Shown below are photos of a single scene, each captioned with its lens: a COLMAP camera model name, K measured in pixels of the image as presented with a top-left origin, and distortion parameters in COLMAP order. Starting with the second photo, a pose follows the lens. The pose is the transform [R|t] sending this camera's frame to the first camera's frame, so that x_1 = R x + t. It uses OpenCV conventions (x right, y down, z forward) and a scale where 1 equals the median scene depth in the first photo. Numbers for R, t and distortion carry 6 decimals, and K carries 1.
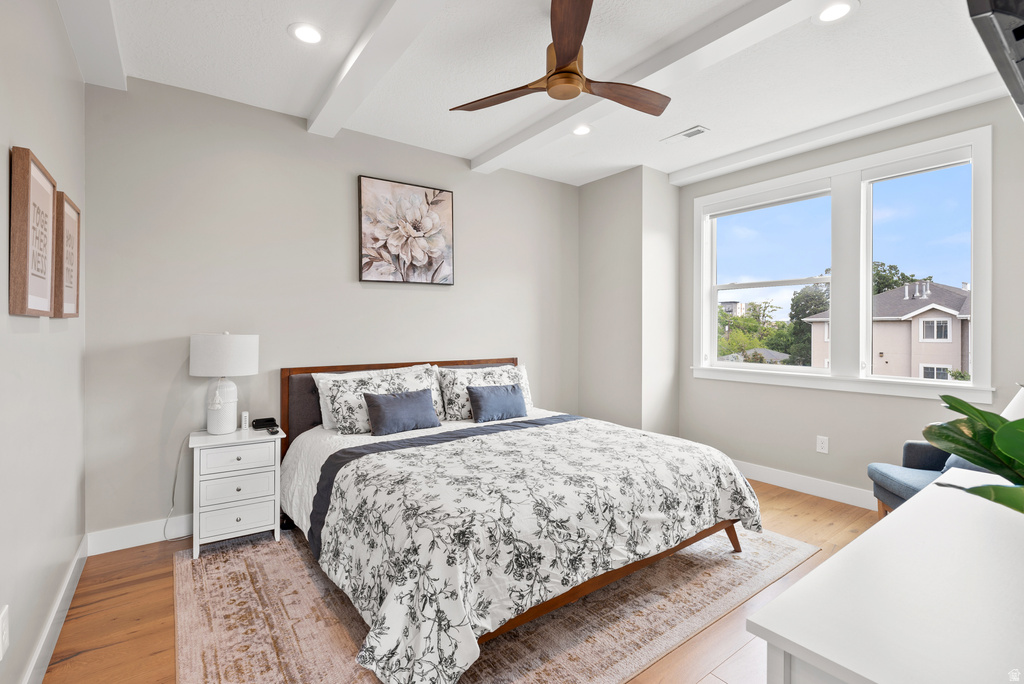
lens RADIAL K [[469.0, 0, 515.9], [0, 469.0, 330.9], [0, 0, 1]] dist [-0.009676, 0.000305]
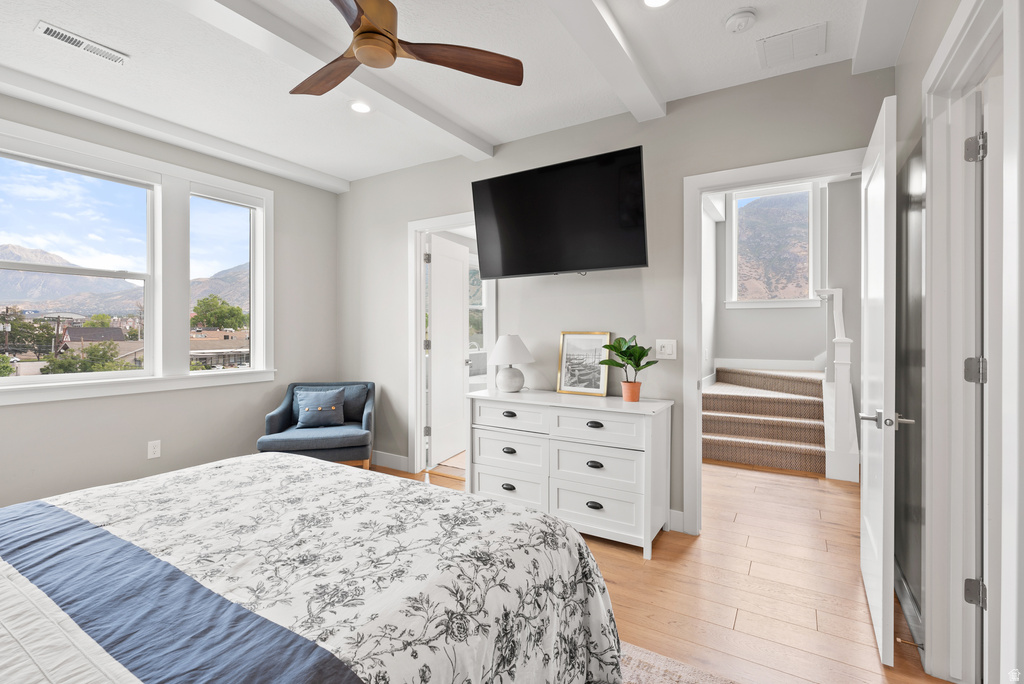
lens RADIAL K [[469.0, 0, 508.8], [0, 469.0, 336.9], [0, 0, 1]] dist [-0.009676, 0.000305]
pose [[-0.361959, -0.018250, 0.932015, -0.426639], [0.002099, 0.999790, 0.020392, -0.003650], [-0.932191, 0.009337, -0.361845, 0.586455]]
